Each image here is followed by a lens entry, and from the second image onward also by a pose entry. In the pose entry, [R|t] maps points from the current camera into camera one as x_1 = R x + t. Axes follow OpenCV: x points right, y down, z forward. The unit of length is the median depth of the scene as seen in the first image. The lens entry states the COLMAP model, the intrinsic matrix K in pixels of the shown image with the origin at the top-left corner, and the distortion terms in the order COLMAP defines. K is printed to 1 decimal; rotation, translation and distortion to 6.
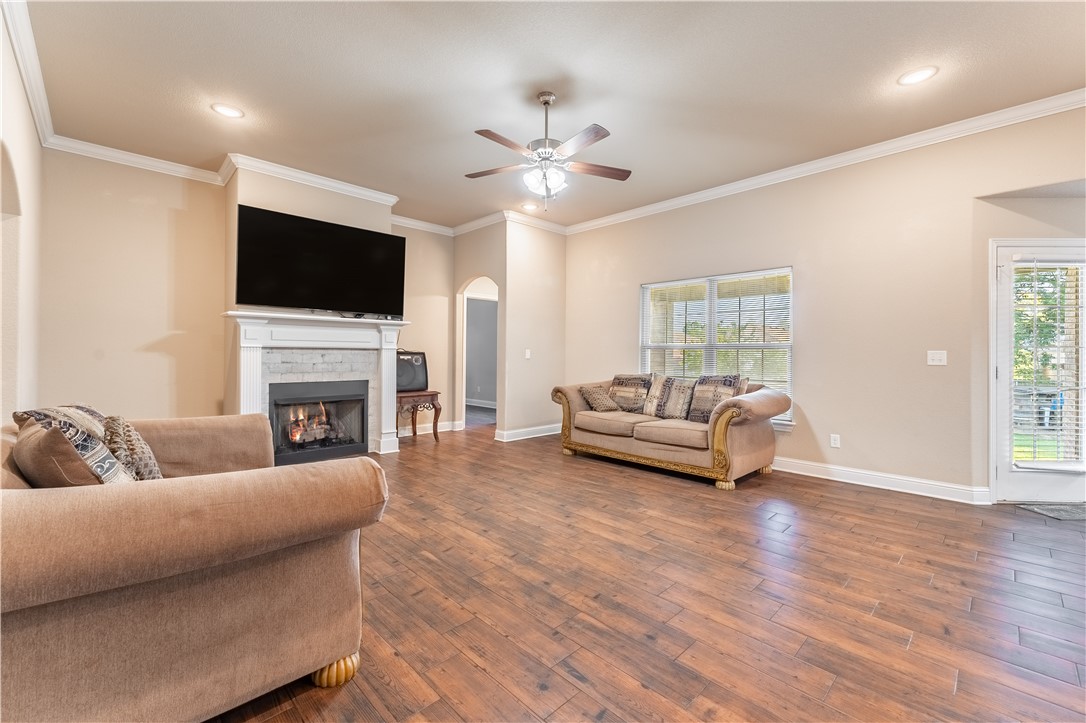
lens RADIAL K [[446.6, 0, 551.4], [0, 446.6, 358.0], [0, 0, 1]] dist [0.007043, 0.000290]
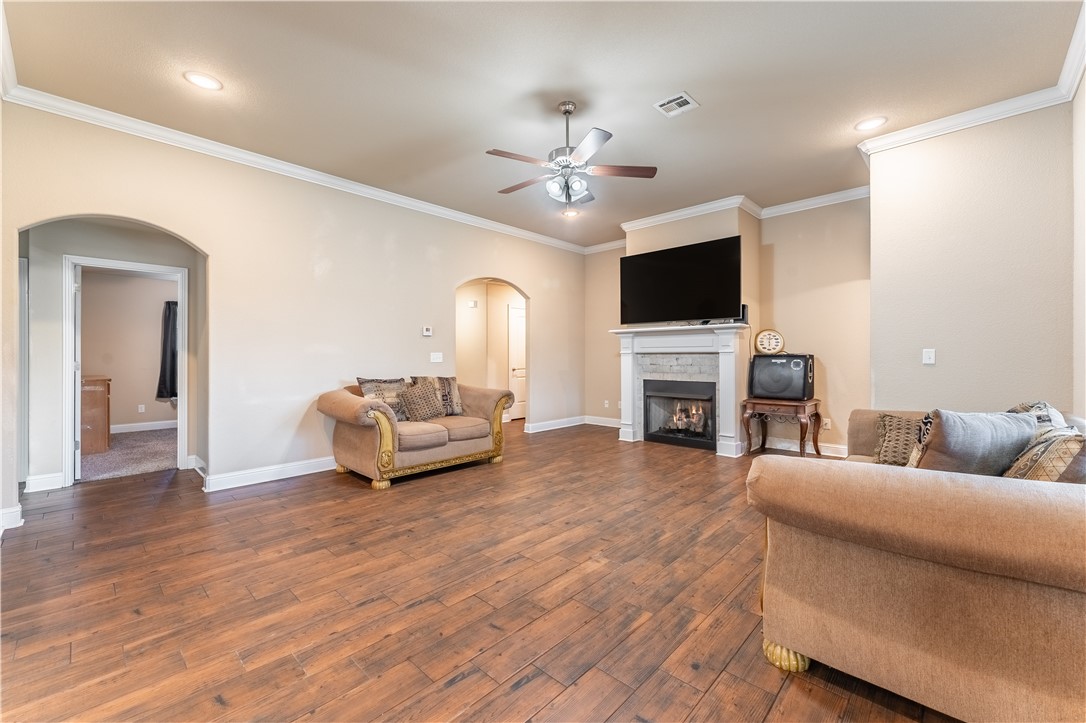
lens RADIAL K [[446.6, 0, 550.5], [0, 446.6, 360.4], [0, 0, 1]] dist [0.007043, 0.000290]
pose [[0.033224, 0.000821, -0.999448, 1.065033], [-0.004561, 0.999989, 0.000670, -0.001948], [0.999438, 0.004536, 0.033227, 0.976765]]
